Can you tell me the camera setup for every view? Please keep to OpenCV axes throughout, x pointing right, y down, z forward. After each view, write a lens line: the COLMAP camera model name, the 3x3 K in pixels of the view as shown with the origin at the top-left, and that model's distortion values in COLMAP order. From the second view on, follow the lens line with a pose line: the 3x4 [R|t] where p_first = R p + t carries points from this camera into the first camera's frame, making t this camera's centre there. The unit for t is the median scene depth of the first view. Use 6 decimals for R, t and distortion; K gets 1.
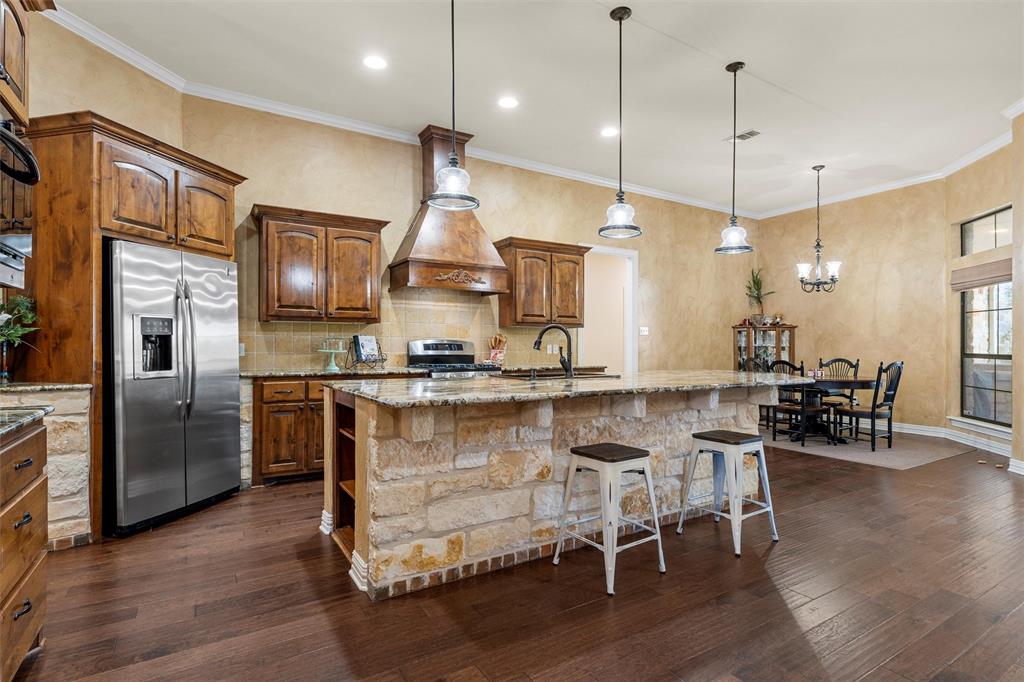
lens RADIAL K [[515.4, 0, 508.6], [0, 515.4, 347.0], [0, 0, 1]] dist [0.007071, 0.000630]
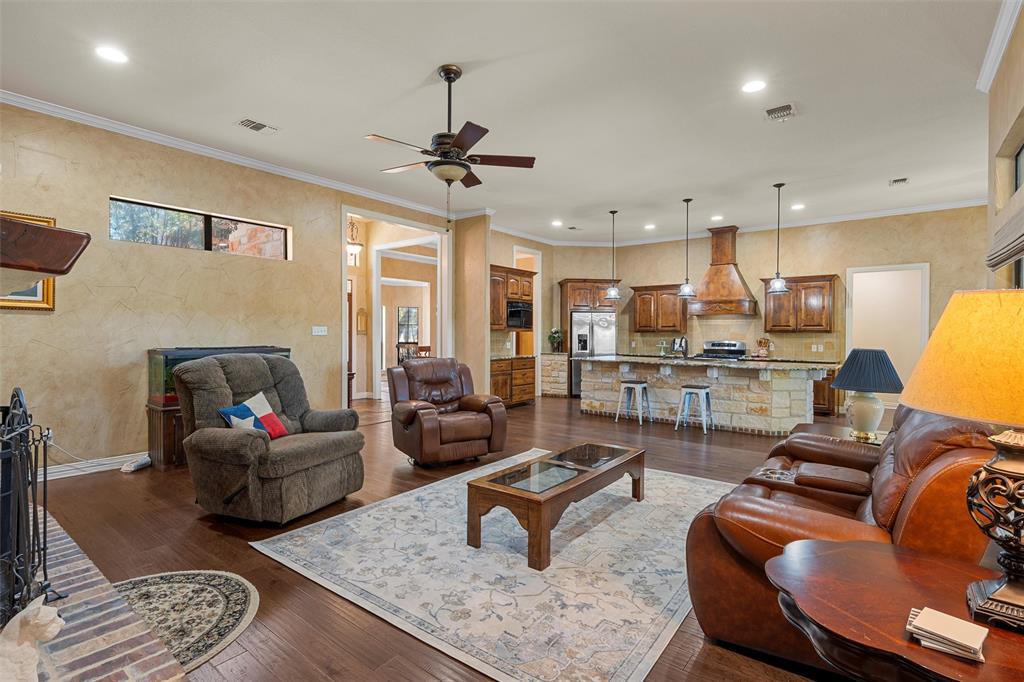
lens RADIAL K [[481.1, 0, 512.0], [0, 481.1, 339.1], [0, 0, 1]] dist [0.004724, -0.000295]
pose [[0.345485, 0.010849, -0.938362, 2.037849], [-0.007696, 0.999932, 0.008727, -0.048913], [0.938393, 0.004206, 0.345545, -0.487633]]
